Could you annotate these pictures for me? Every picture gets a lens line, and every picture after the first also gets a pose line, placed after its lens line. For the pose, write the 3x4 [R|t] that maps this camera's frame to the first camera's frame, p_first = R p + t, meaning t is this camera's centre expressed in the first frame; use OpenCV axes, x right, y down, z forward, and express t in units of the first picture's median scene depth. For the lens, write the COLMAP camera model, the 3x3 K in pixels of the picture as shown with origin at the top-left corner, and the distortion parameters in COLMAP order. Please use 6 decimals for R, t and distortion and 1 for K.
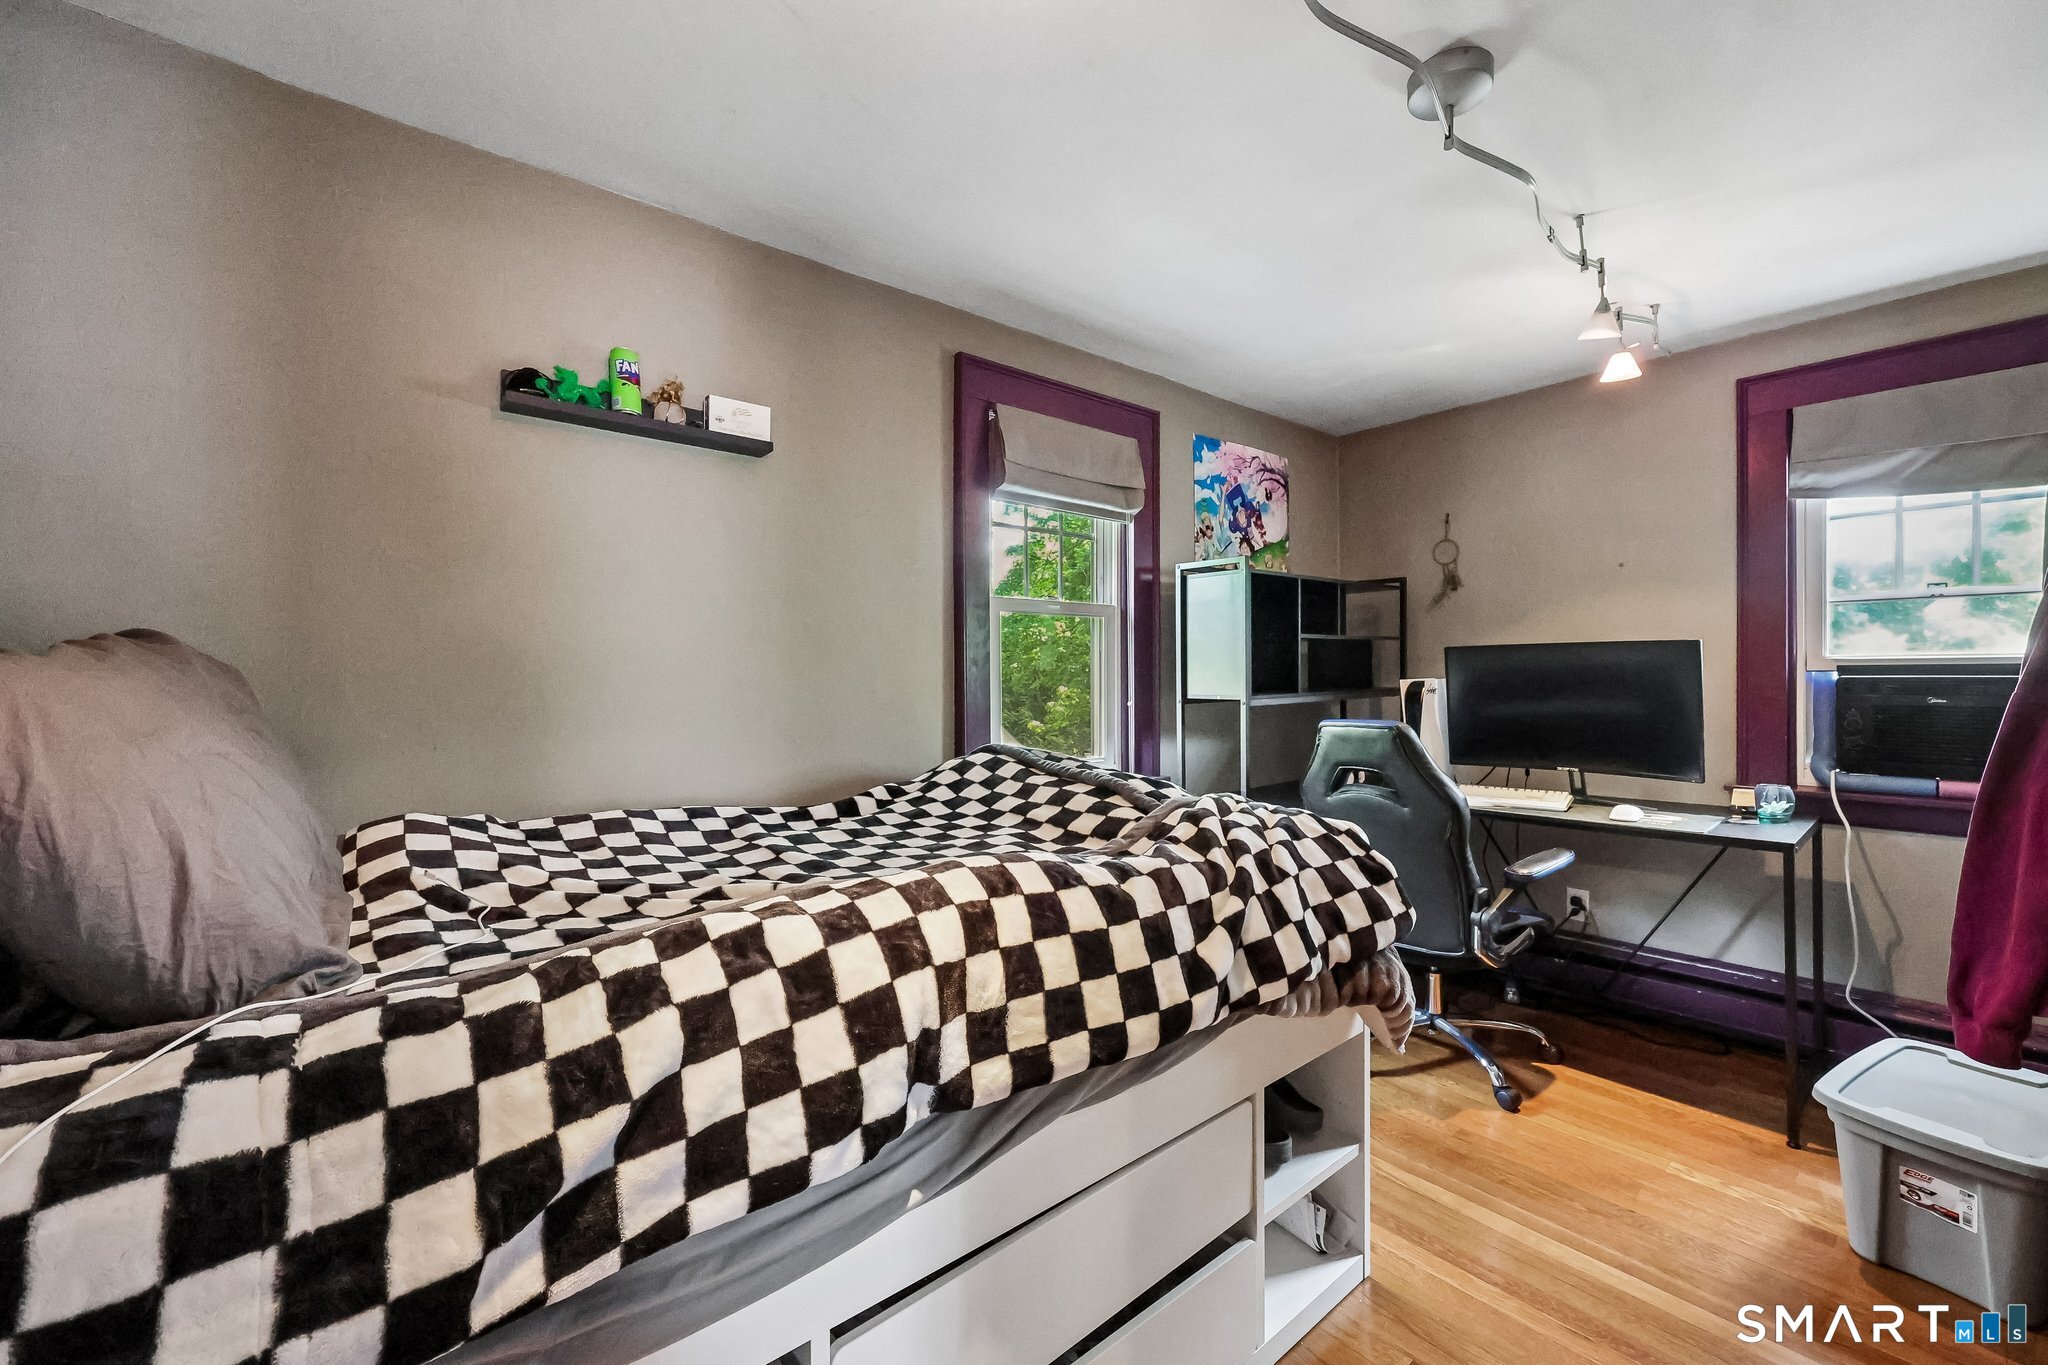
lens RADIAL K [[823.1, 0, 1026.2], [0, 823.1, 680.5], [0, 0, 1]] dist [0.000633, 0.000079]
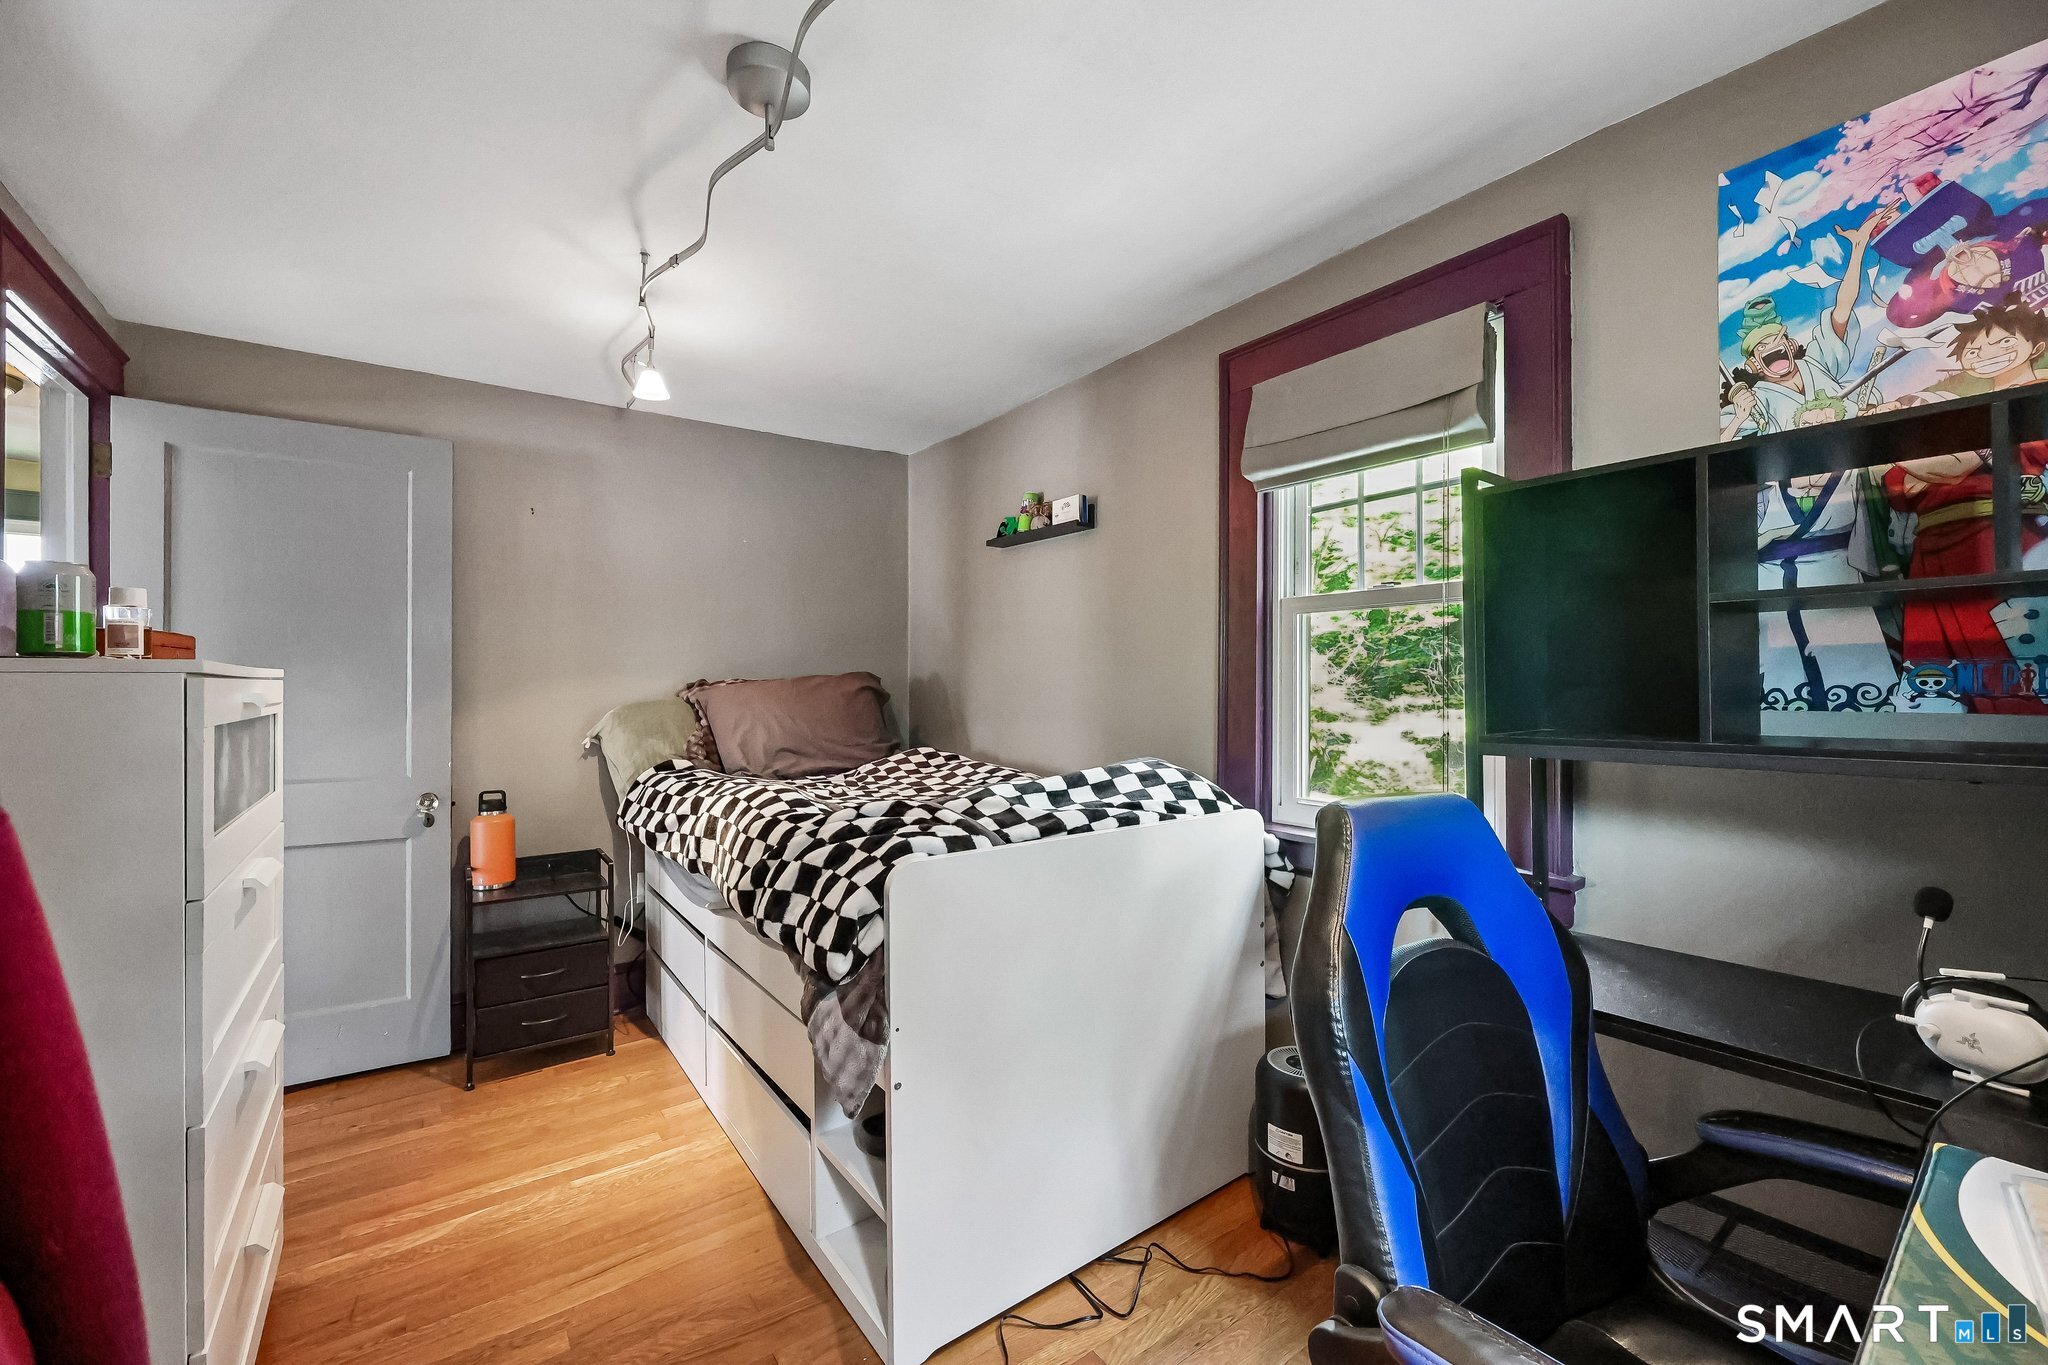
lens RADIAL K [[823.1, 0, 1026.2], [0, 823.1, 680.5], [0, 0, 1]] dist [0.000633, 0.000079]
pose [[-0.069039, 0.016642, -0.997475, 0.698951], [0.002906, 0.999860, 0.016480, -0.021275], [0.997610, -0.001761, -0.069078, 0.636063]]
